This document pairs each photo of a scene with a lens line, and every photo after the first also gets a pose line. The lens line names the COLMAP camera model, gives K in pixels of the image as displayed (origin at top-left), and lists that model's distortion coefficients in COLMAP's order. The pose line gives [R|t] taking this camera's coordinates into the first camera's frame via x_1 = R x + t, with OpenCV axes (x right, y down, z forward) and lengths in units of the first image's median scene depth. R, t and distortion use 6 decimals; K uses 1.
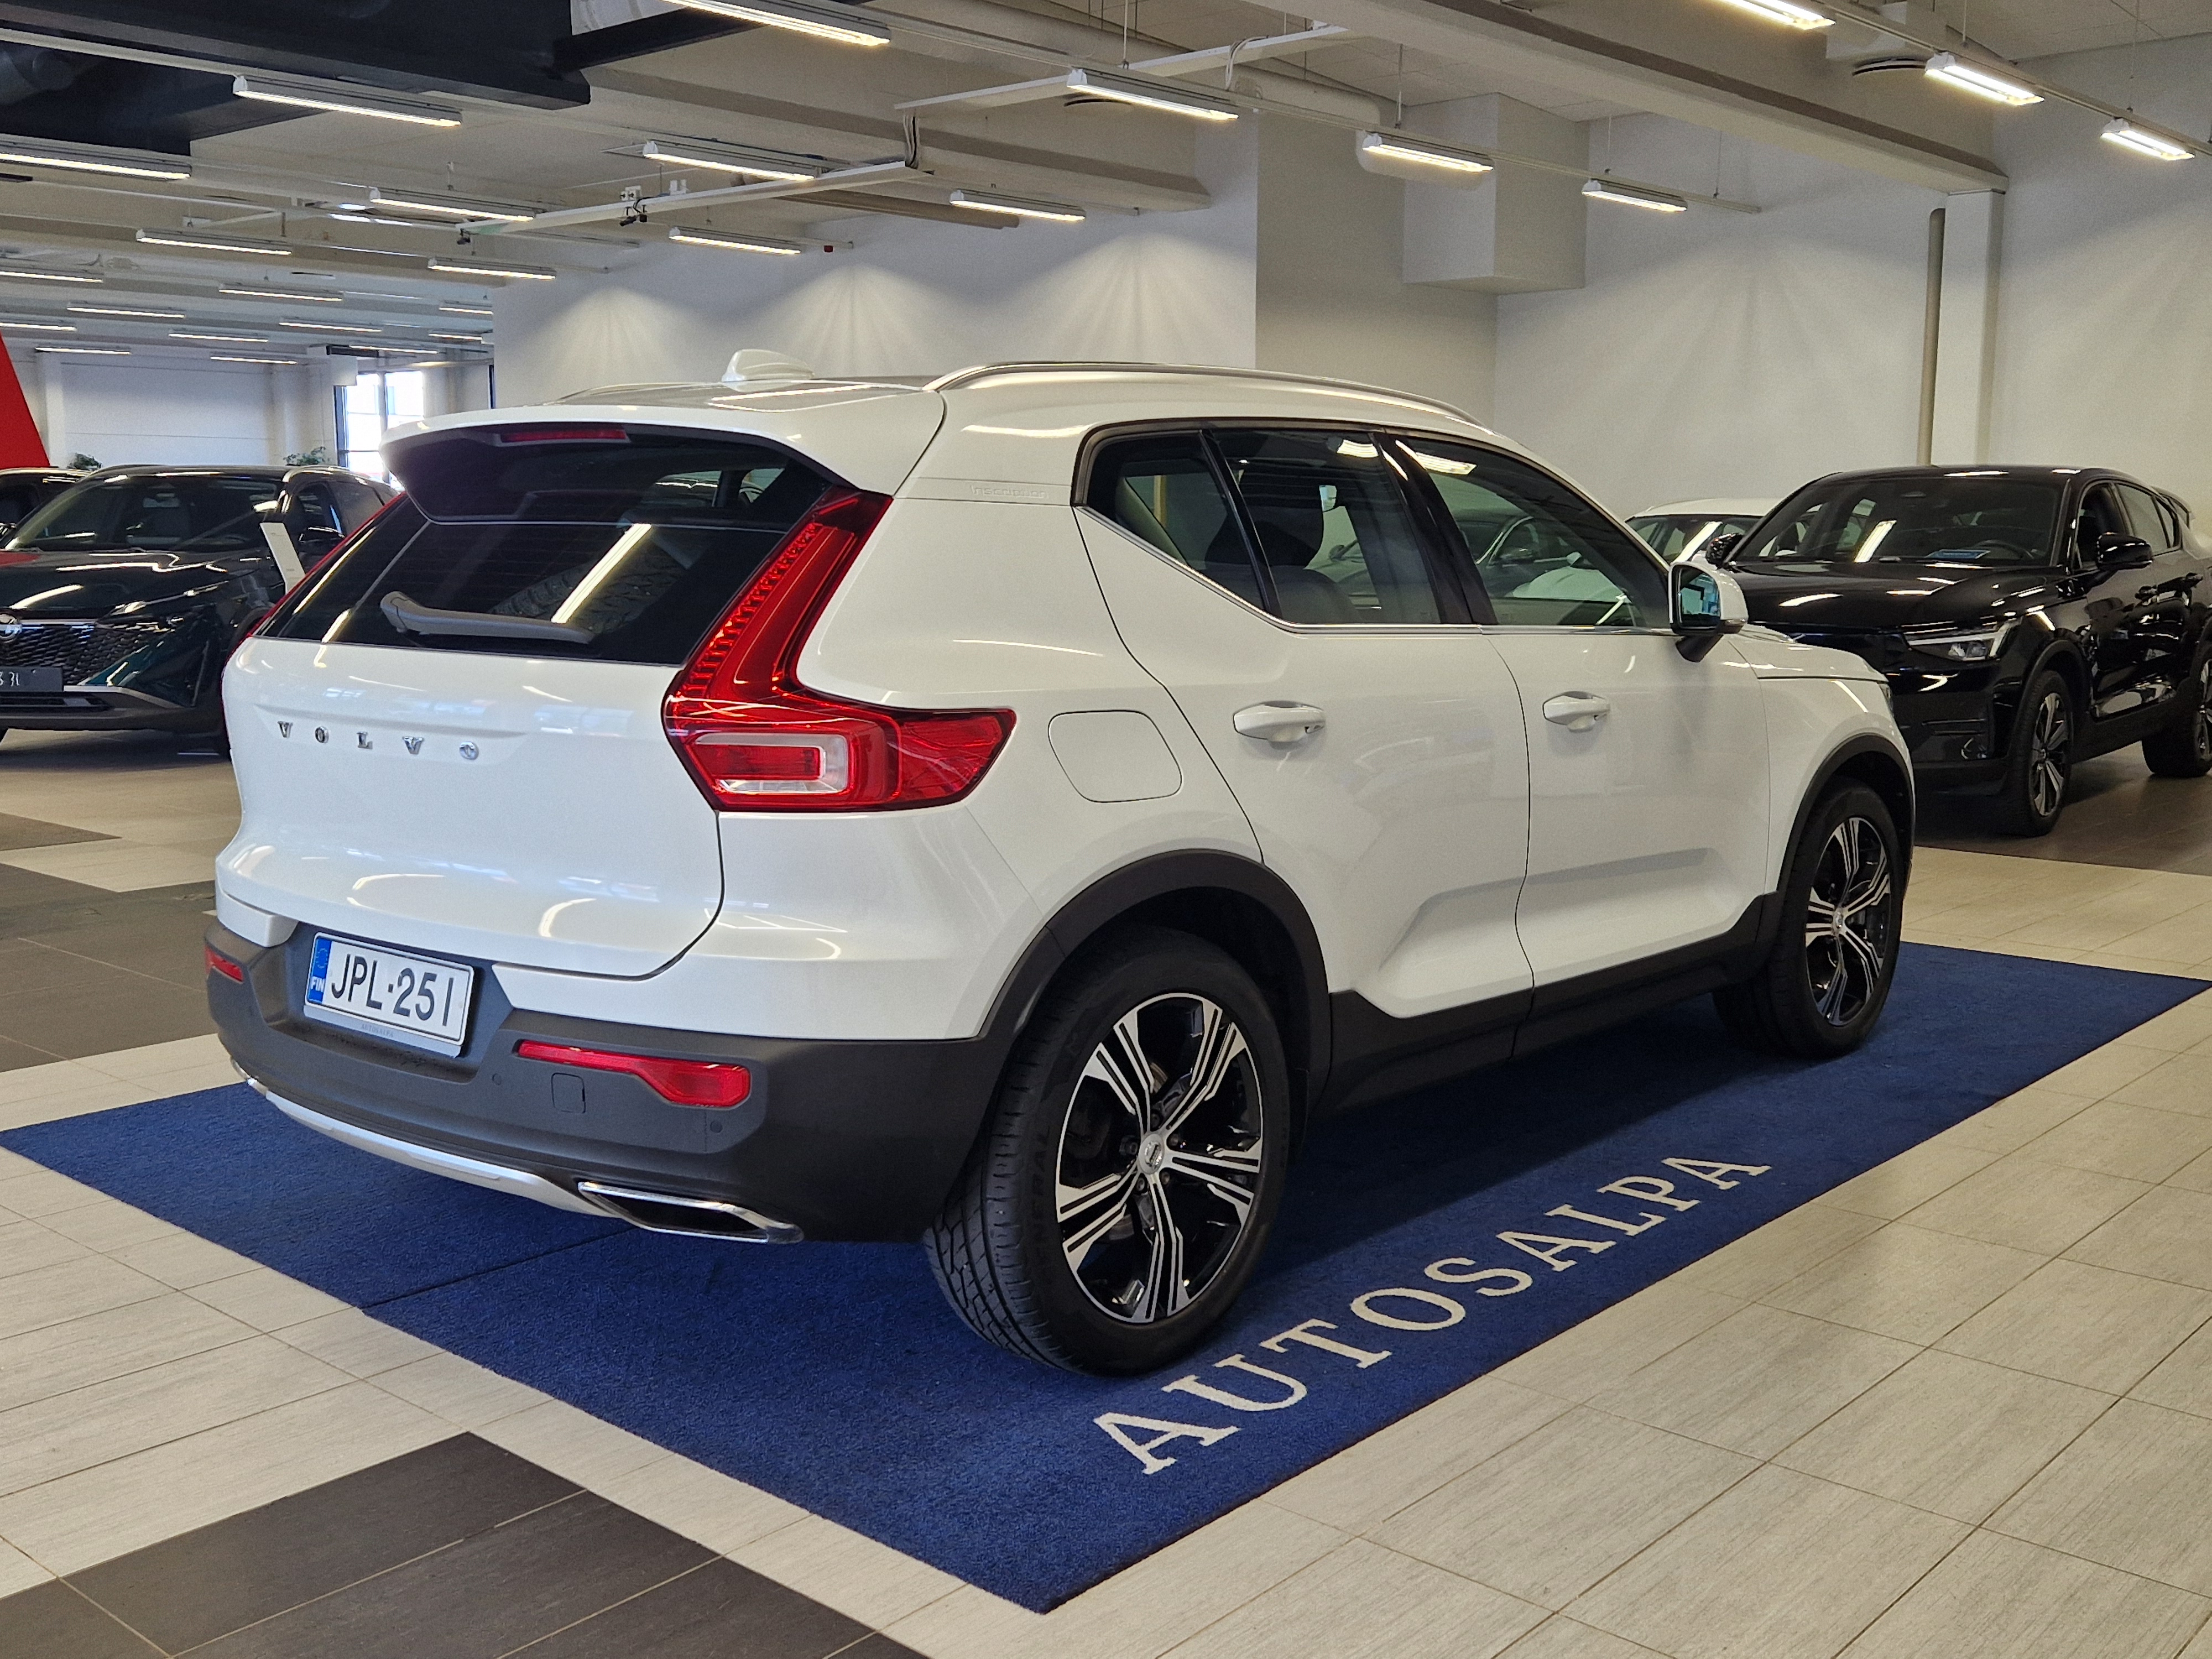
lens RADIAL K [[2174.5, 0, 1105.6], [0, 2174.5, 824.2], [0, 0, 1]] dist [0.203349, -0.329756]
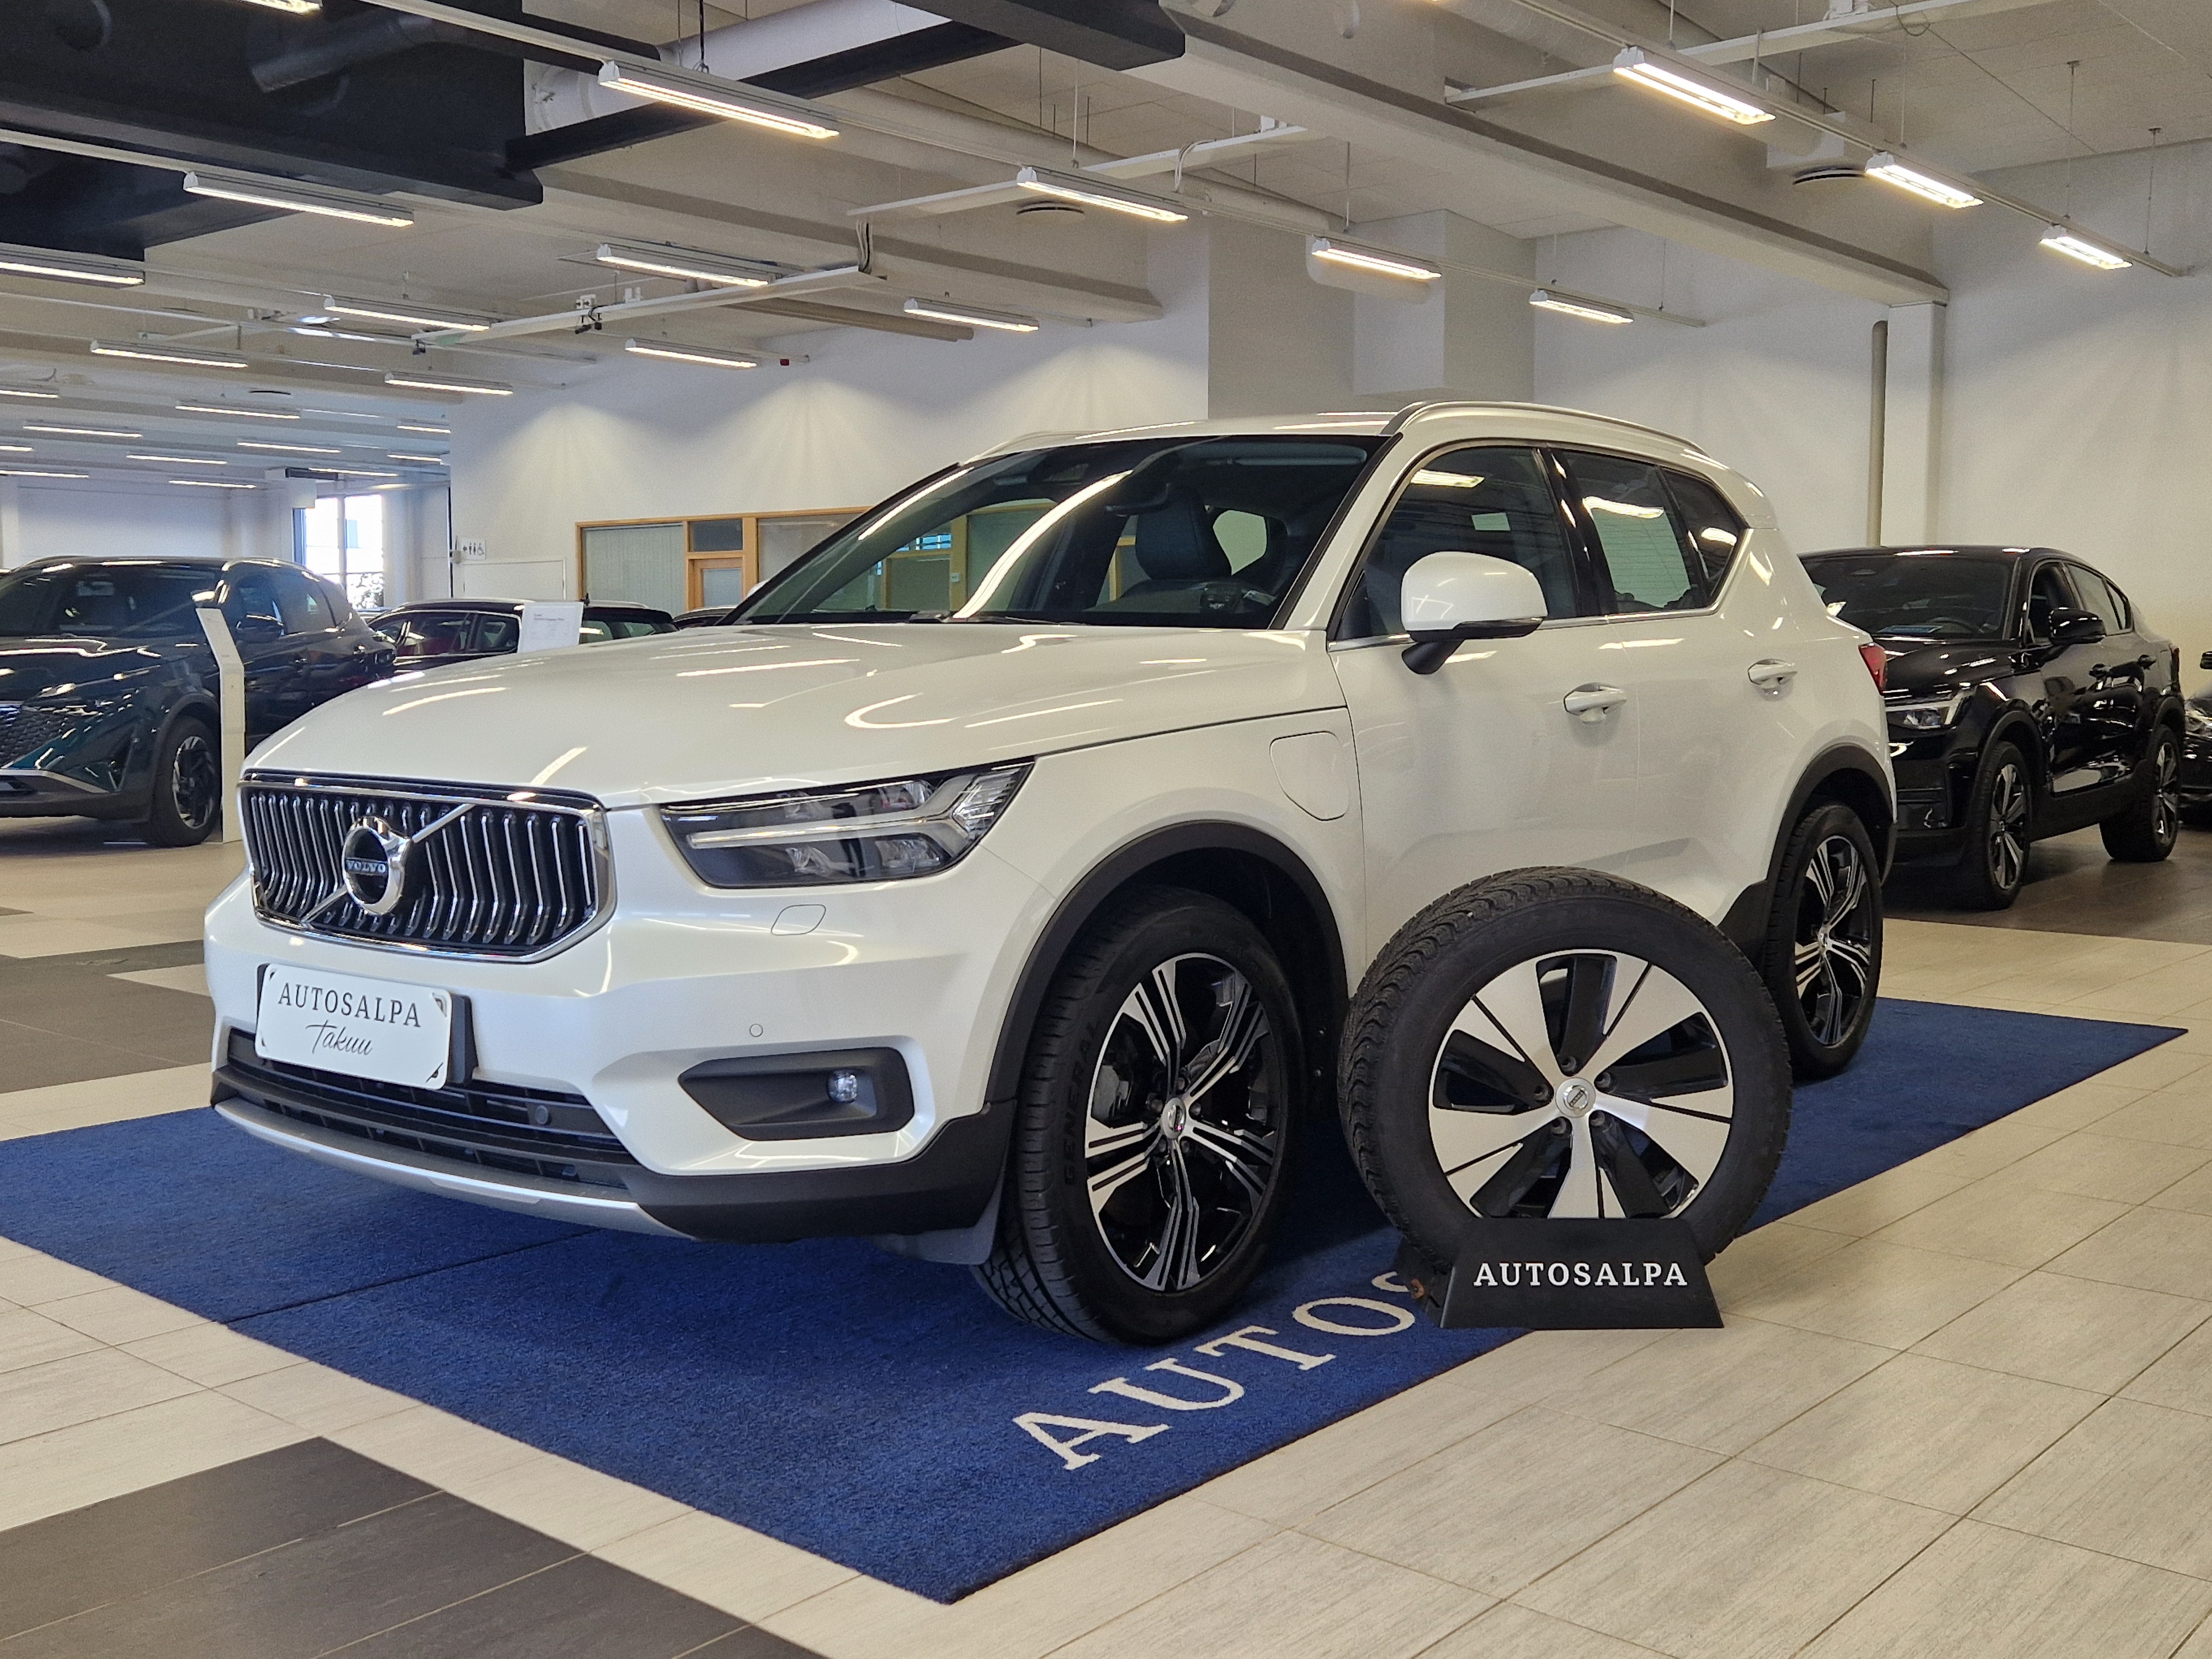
lens RADIAL K [[2181.0, 0, 1093.7], [0, 2181.0, 820.1], [0, 0, 1]] dist [0.163550, -0.241223]
pose [[0.999928, -0.001192, 0.011970, 0.015531], [0.001957, 0.997944, -0.064064, 0.059412], [-0.011869, 0.064083, 0.997874, 0.048629]]
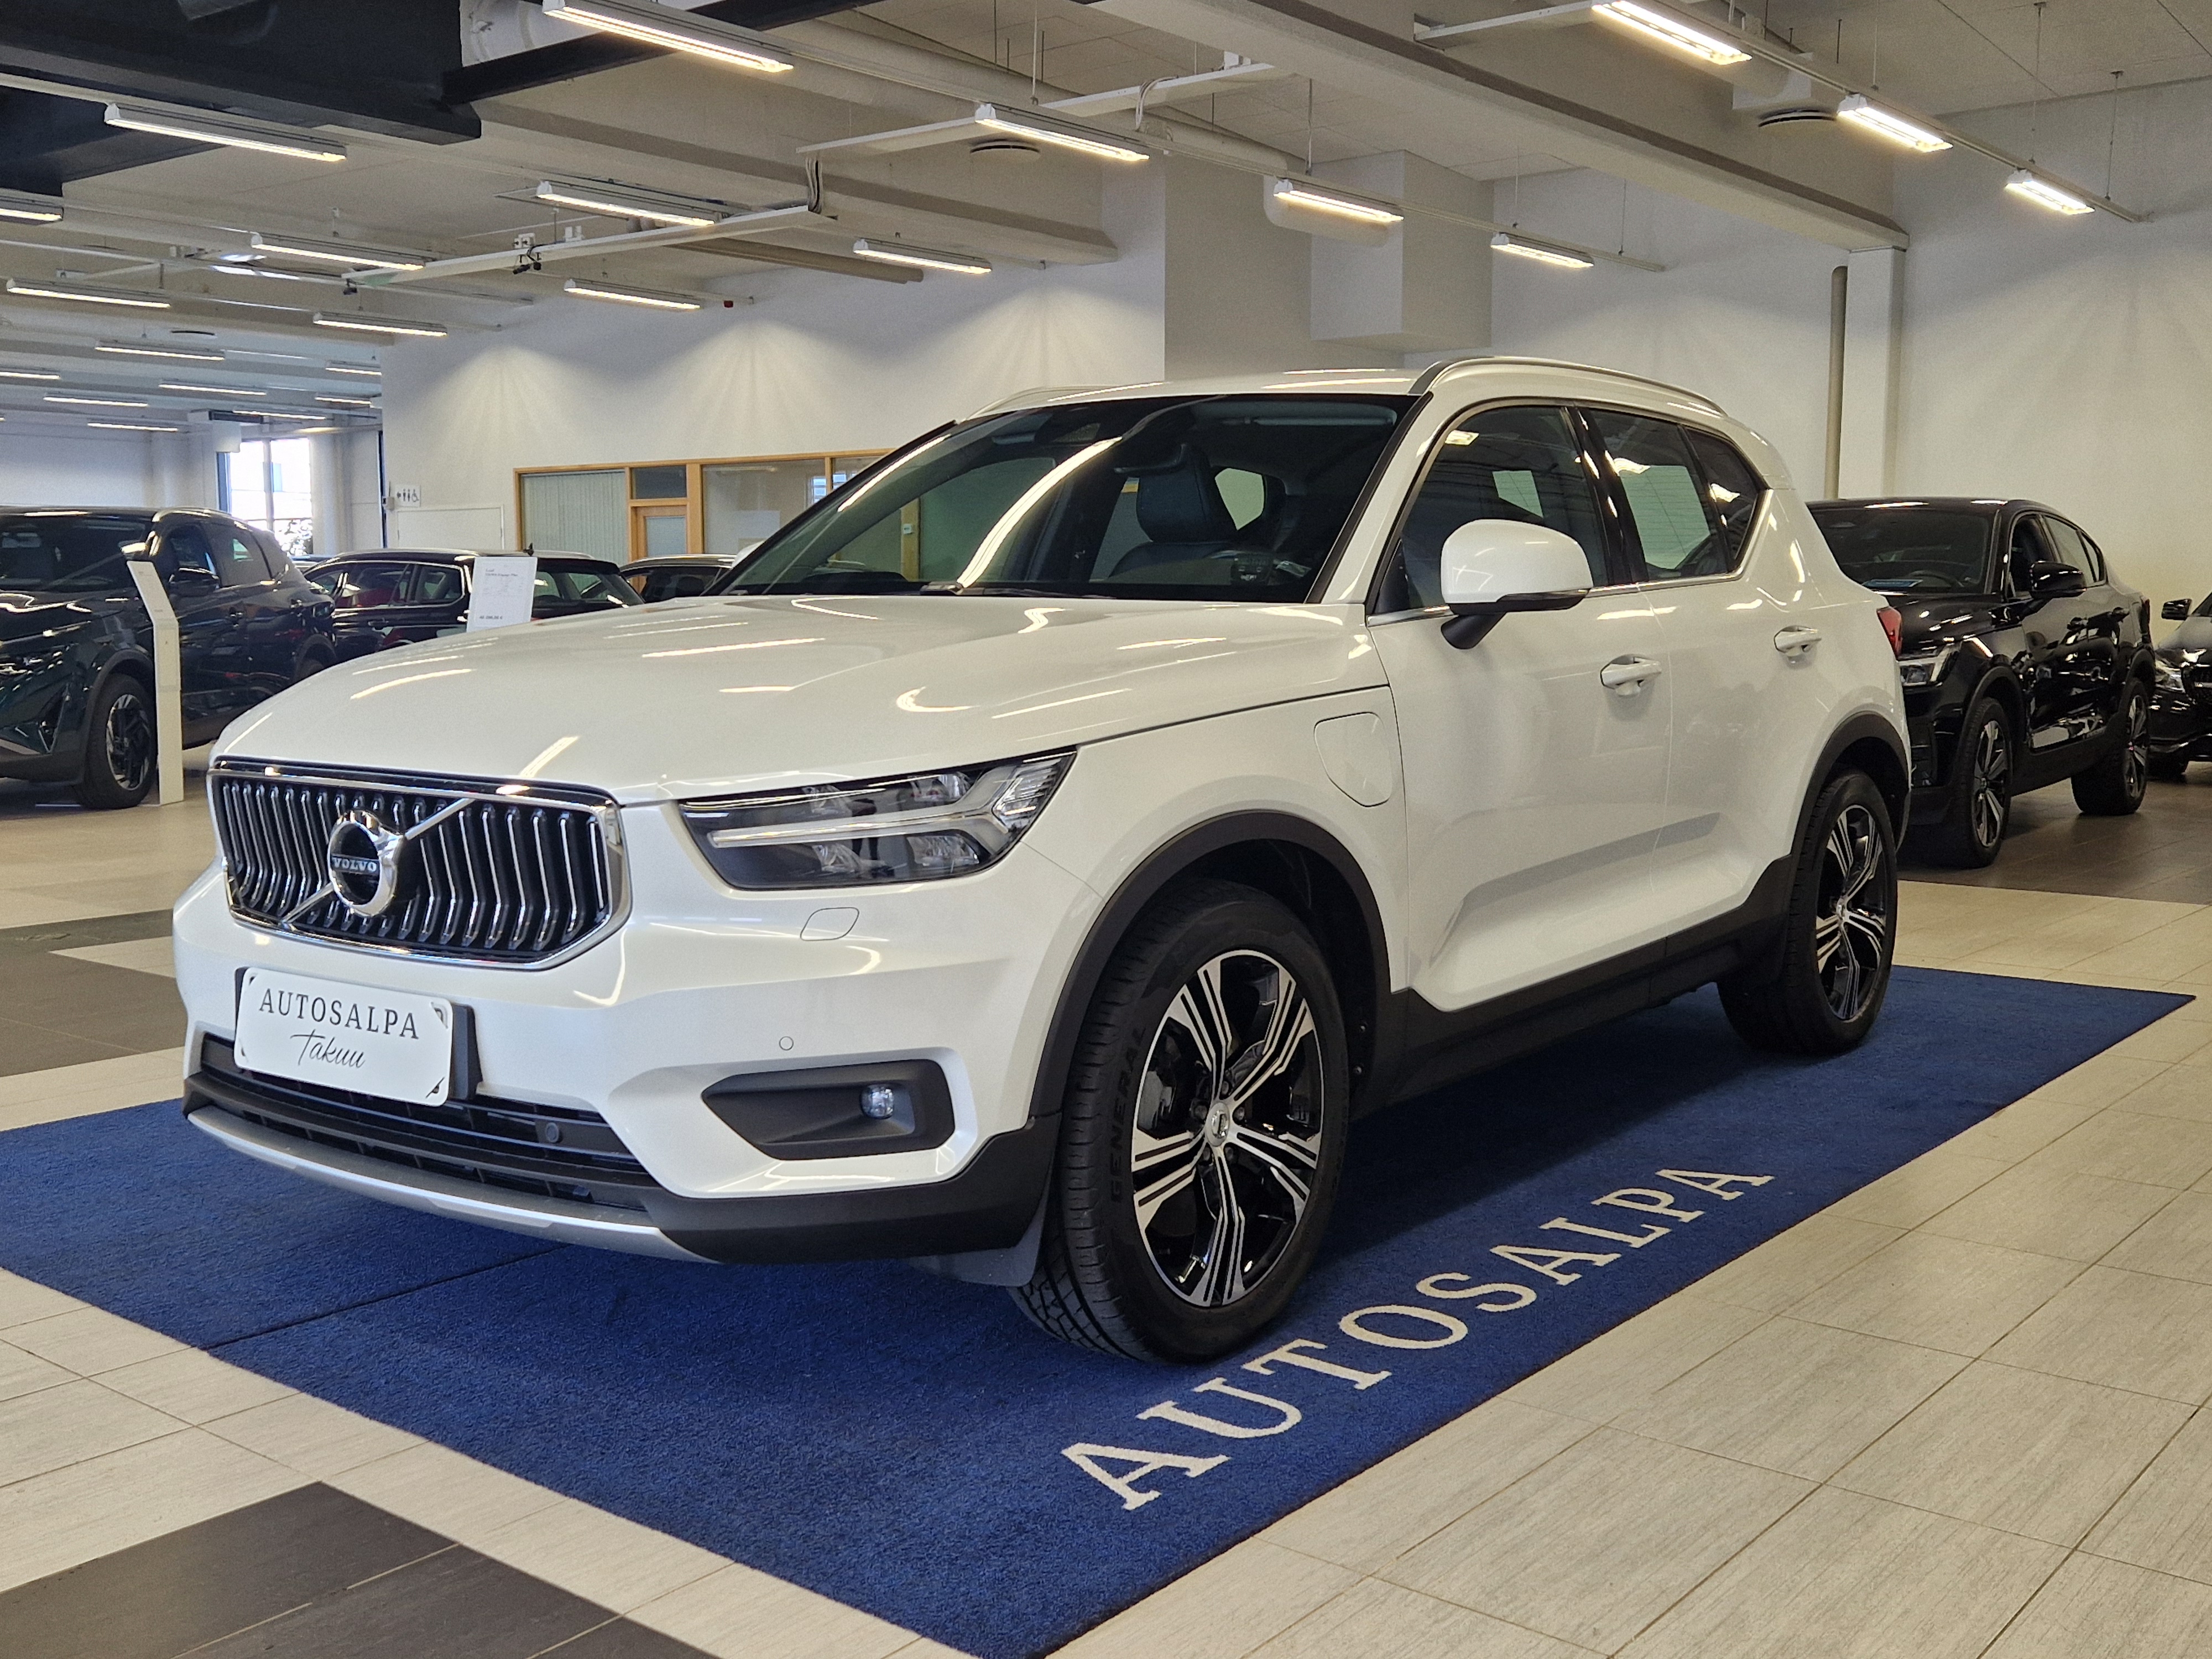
lens RADIAL K [[2187.4, 0, 1106.0], [0, 2187.4, 829.5], [0, 0, 1]] dist [0.145250, -0.186798]
pose [[0.998974, -0.006527, 0.044804, -0.016757], [0.008095, 0.999358, -0.034914, 0.041736], [-0.044548, 0.035241, 0.998385, 0.091962]]
